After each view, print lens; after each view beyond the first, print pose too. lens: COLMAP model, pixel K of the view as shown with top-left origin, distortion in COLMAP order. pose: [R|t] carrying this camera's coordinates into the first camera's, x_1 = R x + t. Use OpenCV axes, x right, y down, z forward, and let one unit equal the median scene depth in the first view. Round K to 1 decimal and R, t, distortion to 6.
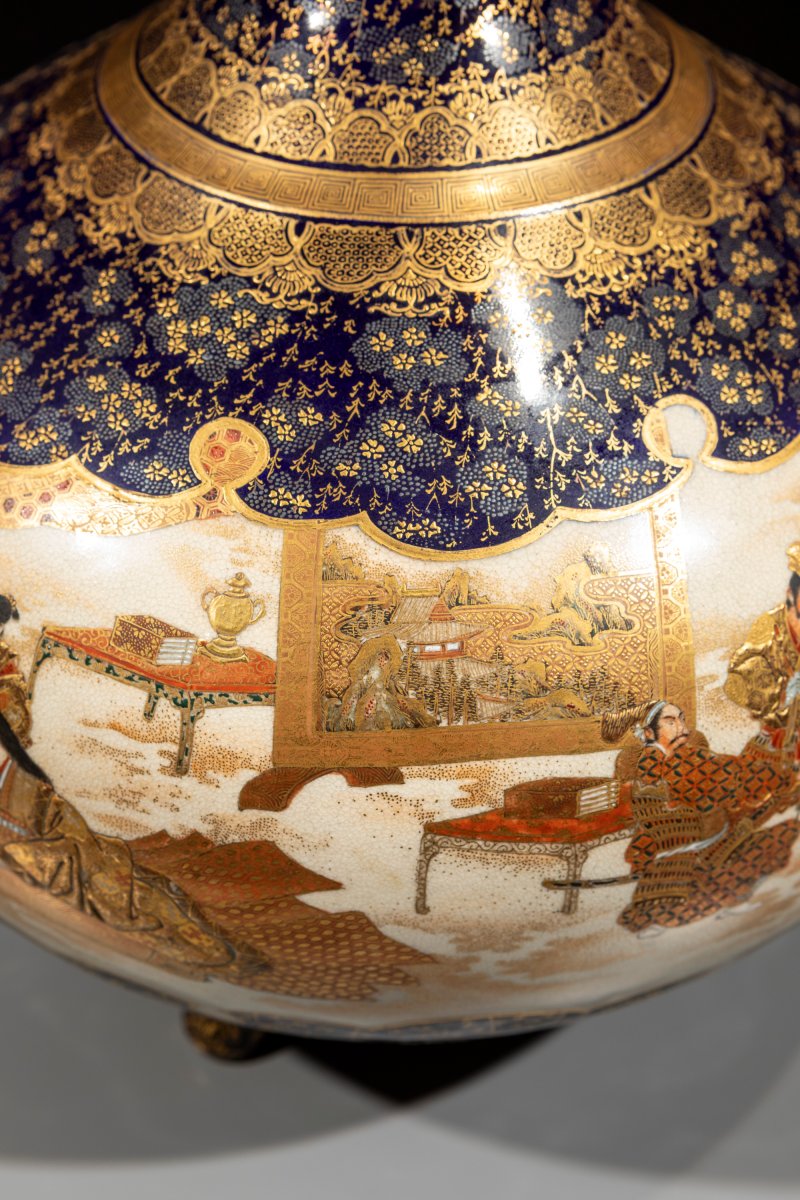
lens RADIAL K [[2069.0, 0, 400.0], [0, 2069.0, 600.0], [0, 0, 1]] dist [0.006848, -0.009734]
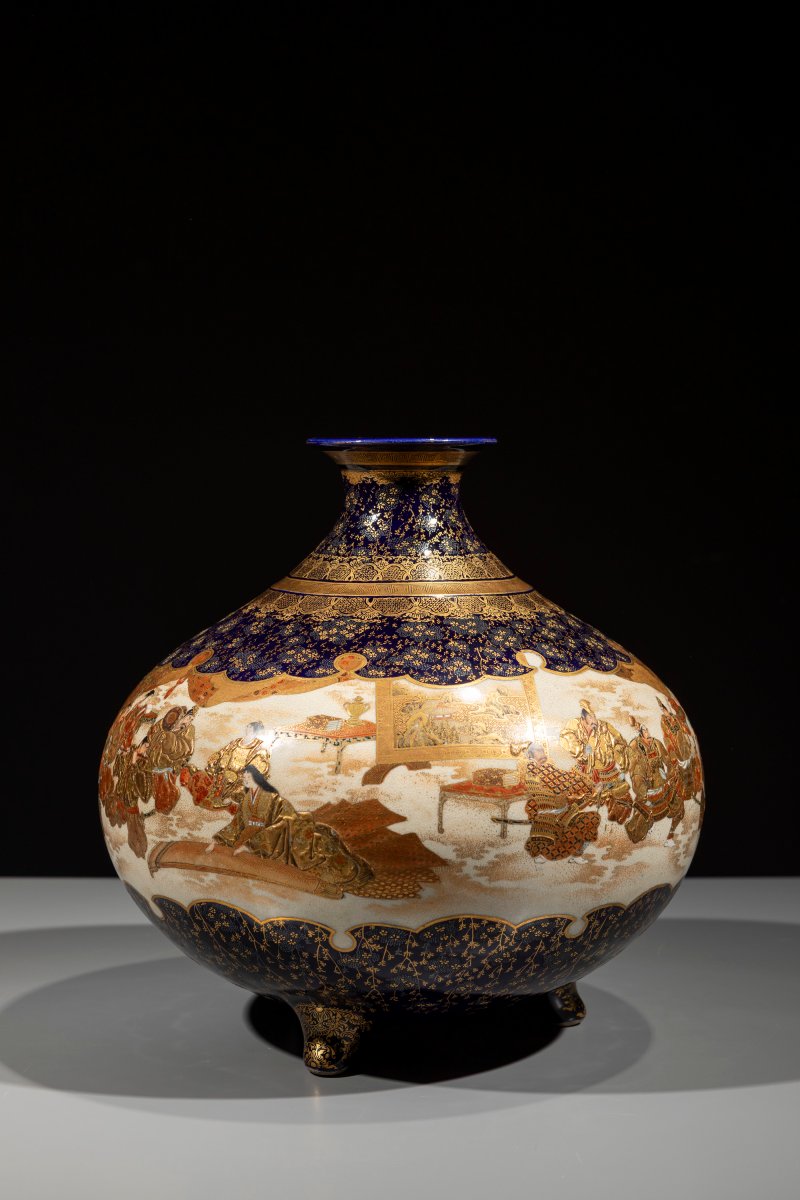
lens RADIAL K [[2370.0, 0, 400.0], [0, 2370.0, 600.0], [0, 0, 1]] dist [-0.043762, -0.114469]
pose [[0.995932, -0.013972, 0.089021, -0.269121], [0.063571, 0.809101, -0.584221, 1.495385], [-0.063864, 0.587503, 0.806698, -1.300834]]
